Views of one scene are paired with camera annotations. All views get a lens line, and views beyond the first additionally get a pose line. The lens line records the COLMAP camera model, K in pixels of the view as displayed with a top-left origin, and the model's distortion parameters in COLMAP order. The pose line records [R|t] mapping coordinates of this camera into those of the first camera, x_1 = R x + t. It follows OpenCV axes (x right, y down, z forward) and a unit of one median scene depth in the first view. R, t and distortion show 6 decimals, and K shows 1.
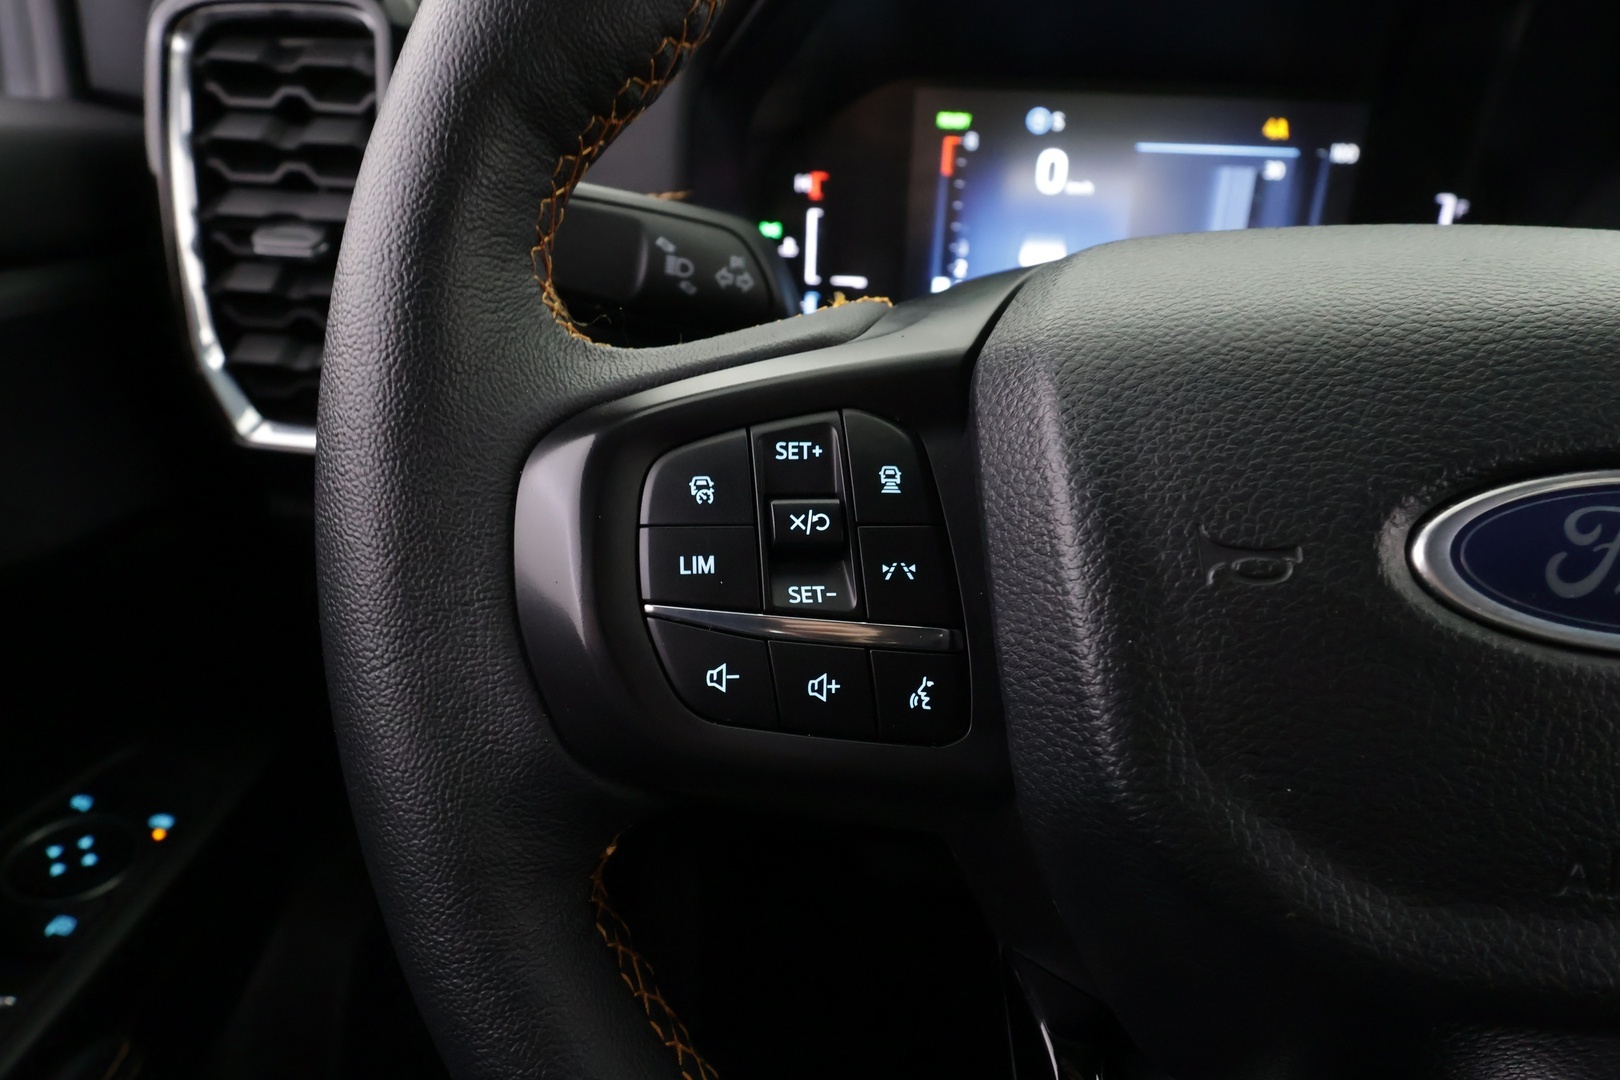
lens RADIAL K [[913.6, 0, 807.0], [0, 913.6, 544.4], [0, 0, 1]] dist [0.000371, -0.000517]
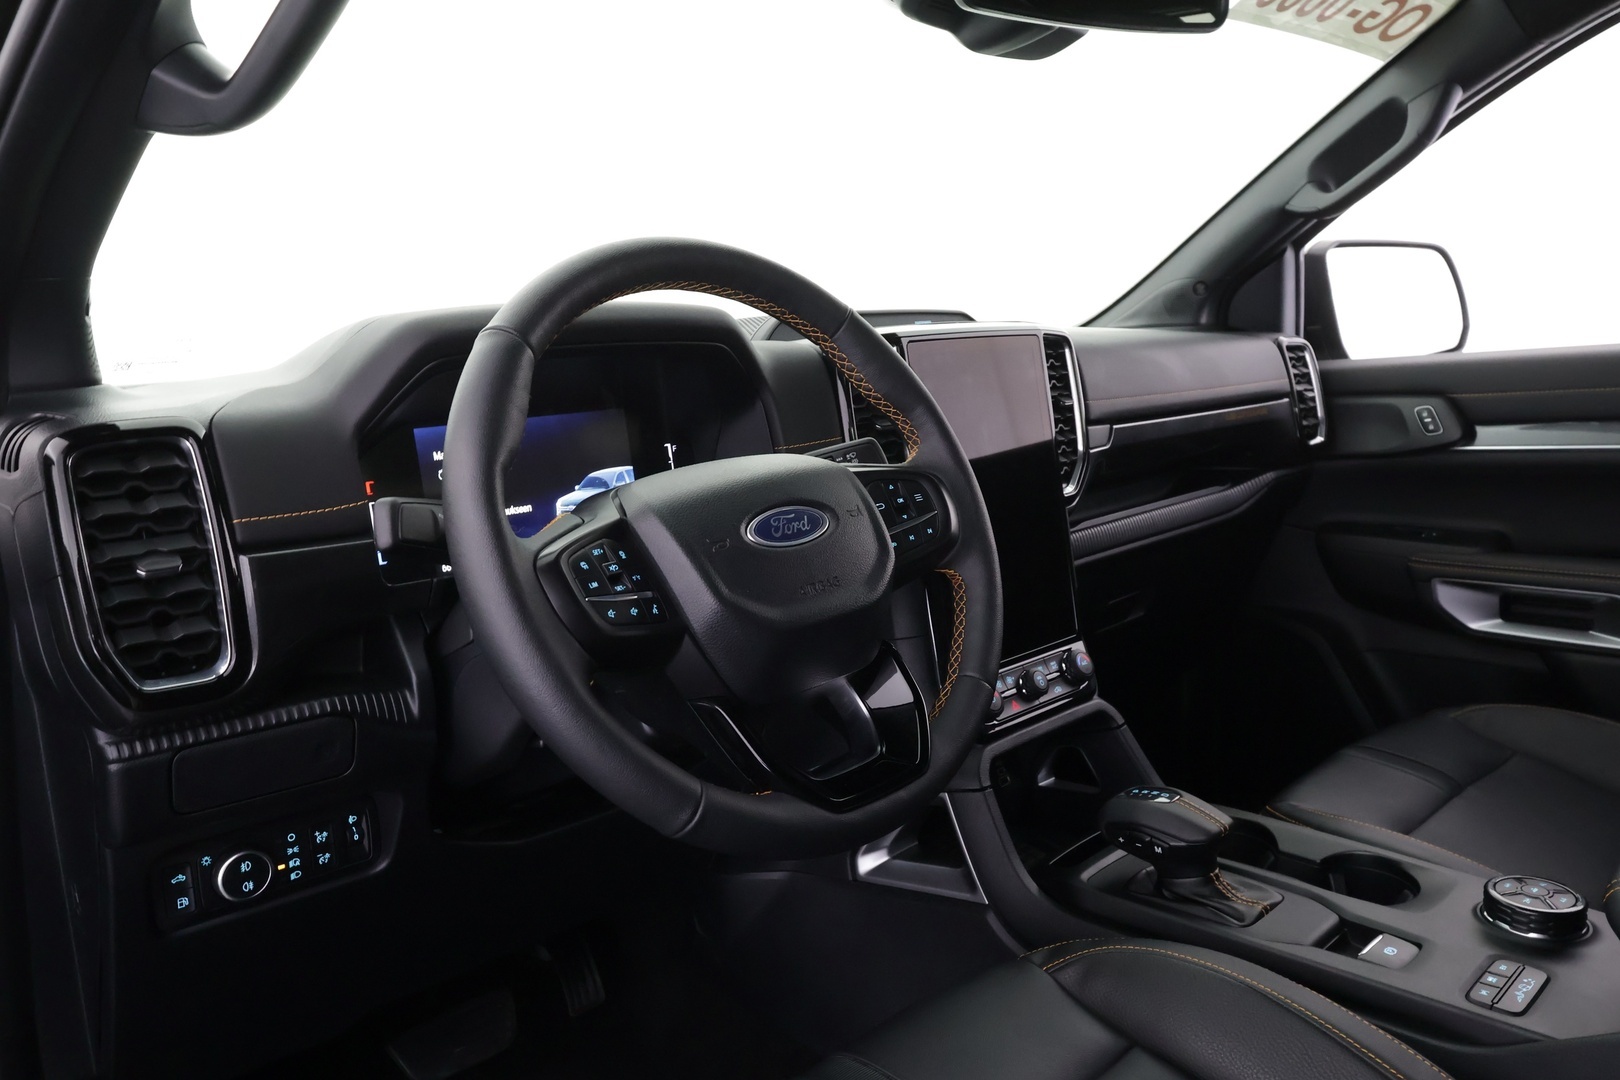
lens RADIAL K [[1174.1, 0, 811.0], [0, 1174.1, 544.3], [0, 0, 1]] dist [-0.002466, -0.003663]
pose [[0.687088, -0.192133, 0.700711, -0.995751], [0.380632, 0.916659, -0.121887, 0.277711], [-0.618894, 0.350460, 0.702957, -1.006598]]
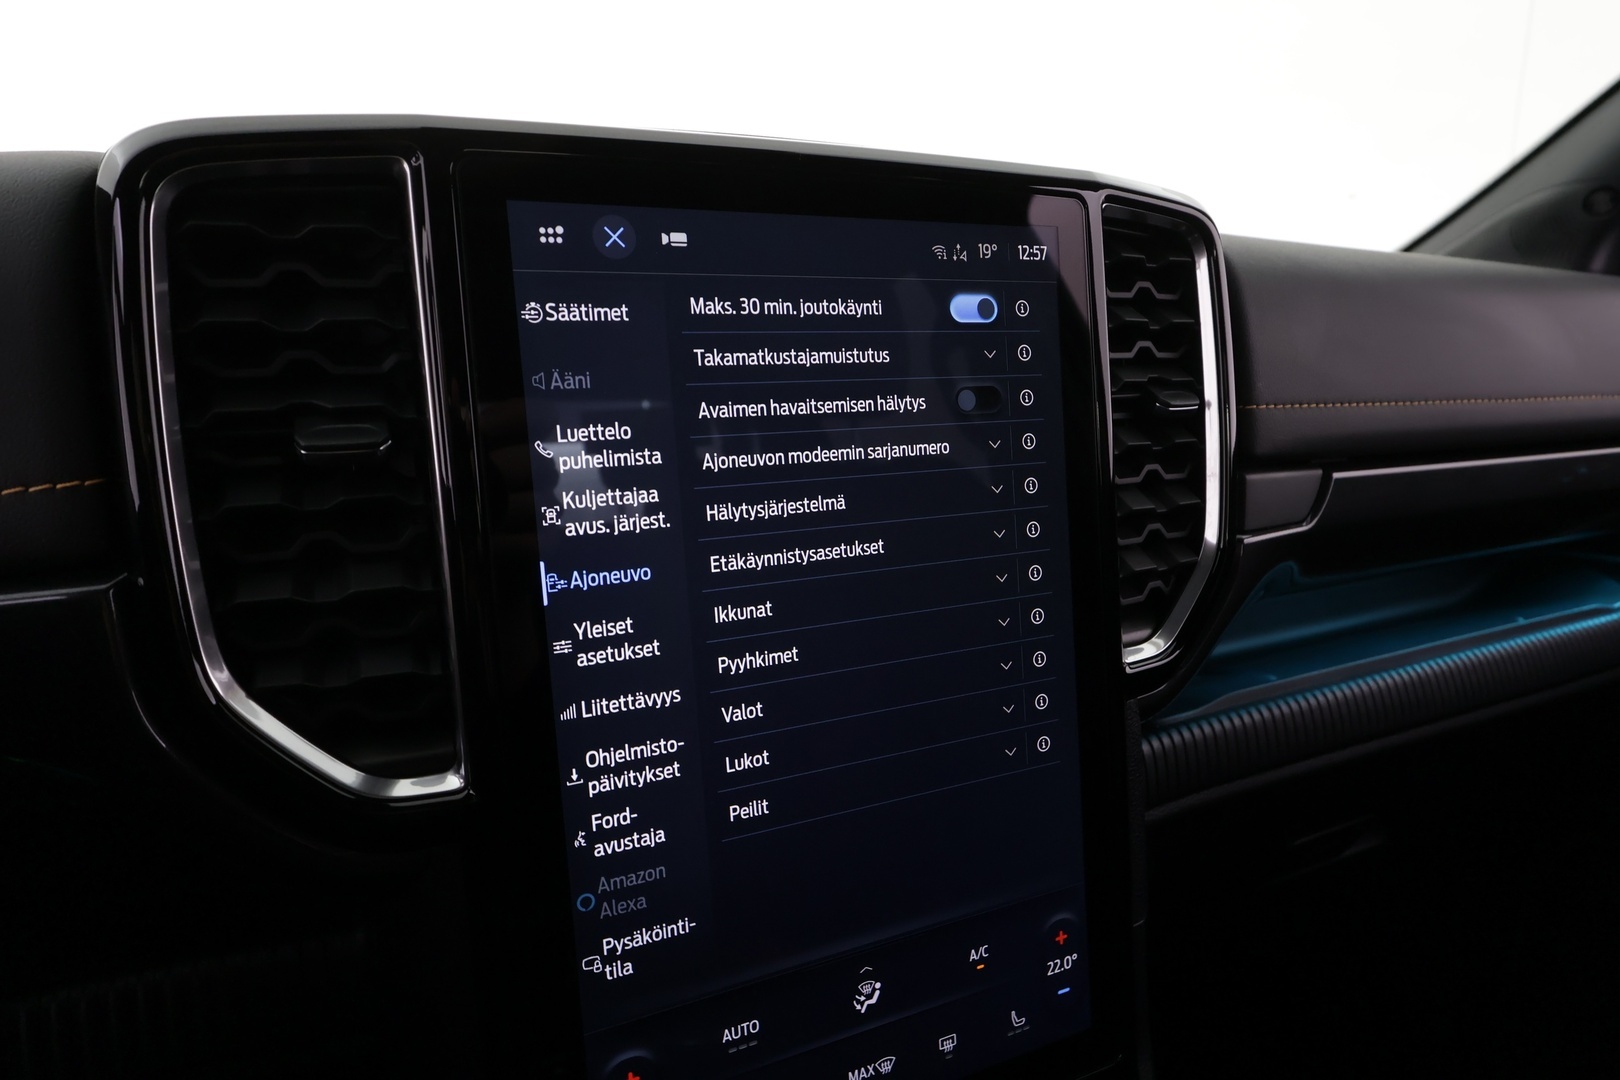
lens RADIAL K [[934.1, 0, 809.3], [0, 934.1, 542.1], [0, 0, 1]] dist [0.024516, -0.000851]
pose [[0.883297, -0.139734, 0.447506, 1.055471], [0.237105, 0.956619, -0.169298, -0.003877], [-0.404435, 0.255647, 0.878110, 0.052327]]
